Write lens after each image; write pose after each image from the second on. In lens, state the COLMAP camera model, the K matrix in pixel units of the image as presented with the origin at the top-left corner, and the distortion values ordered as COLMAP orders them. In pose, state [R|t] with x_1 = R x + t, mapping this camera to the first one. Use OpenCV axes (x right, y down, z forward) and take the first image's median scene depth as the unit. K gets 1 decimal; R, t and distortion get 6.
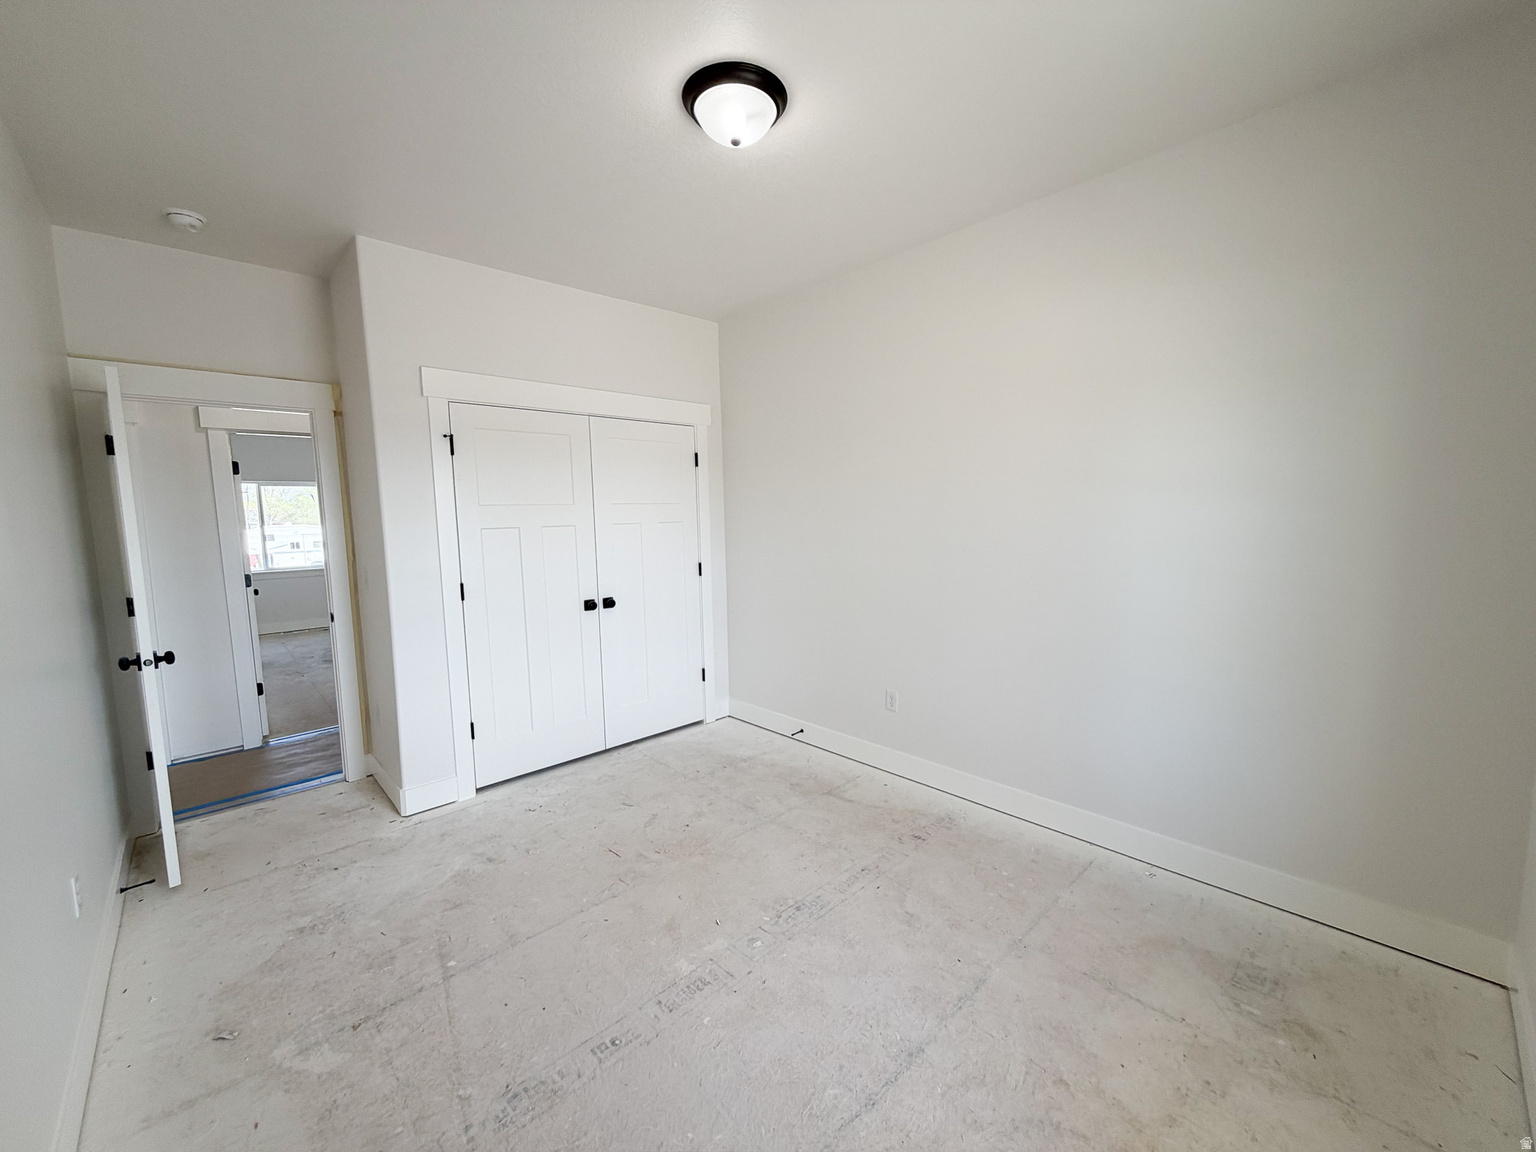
lens RADIAL K [[620.4, 0, 771.3], [0, 620.4, 580.6], [0, 0, 1]] dist [-0.000463, 0.000494]
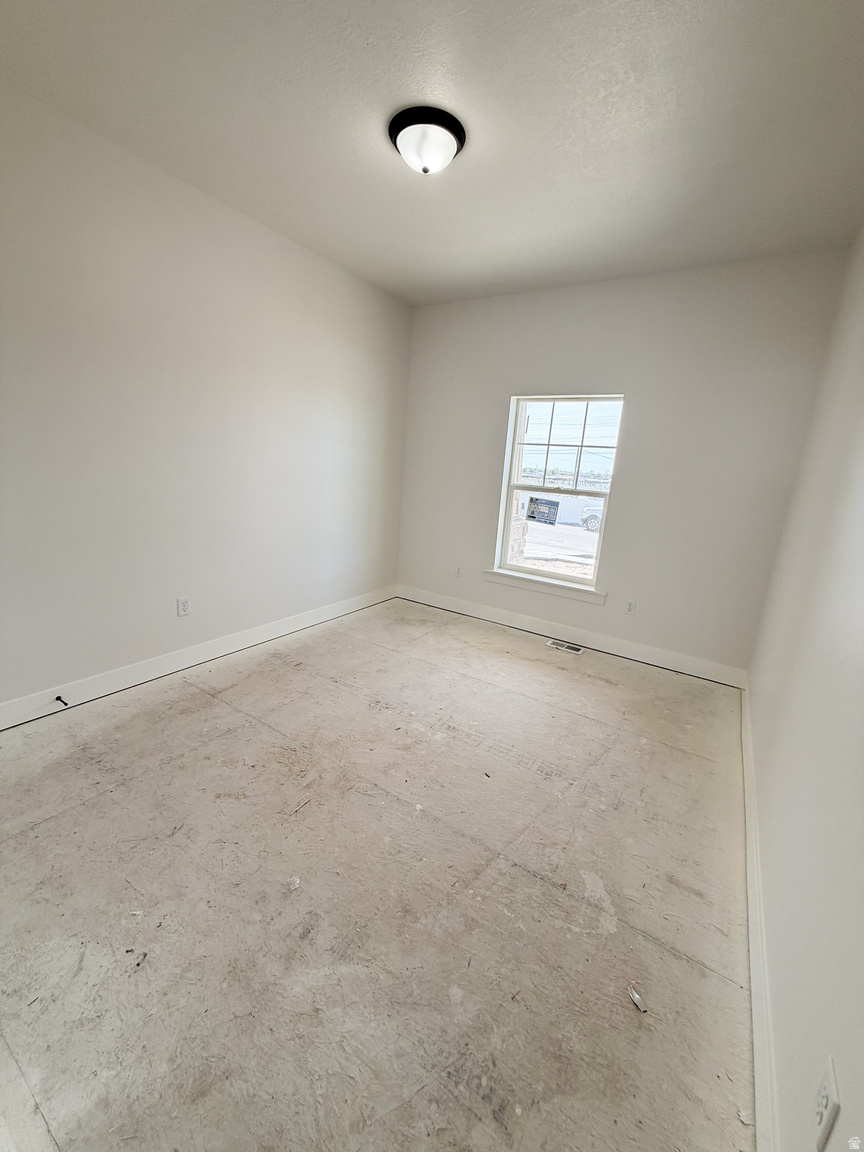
lens RADIAL K [[465.3, 0, 430.3], [0, 465.3, 578.8], [0, 0, 1]] dist [-0.000463, 0.000494]
pose [[-0.246444, -0.230241, 0.941411, -0.983568], [0.041193, 0.968005, 0.247528, -0.067793], [-0.968281, 0.099782, -0.229074, 1.043316]]
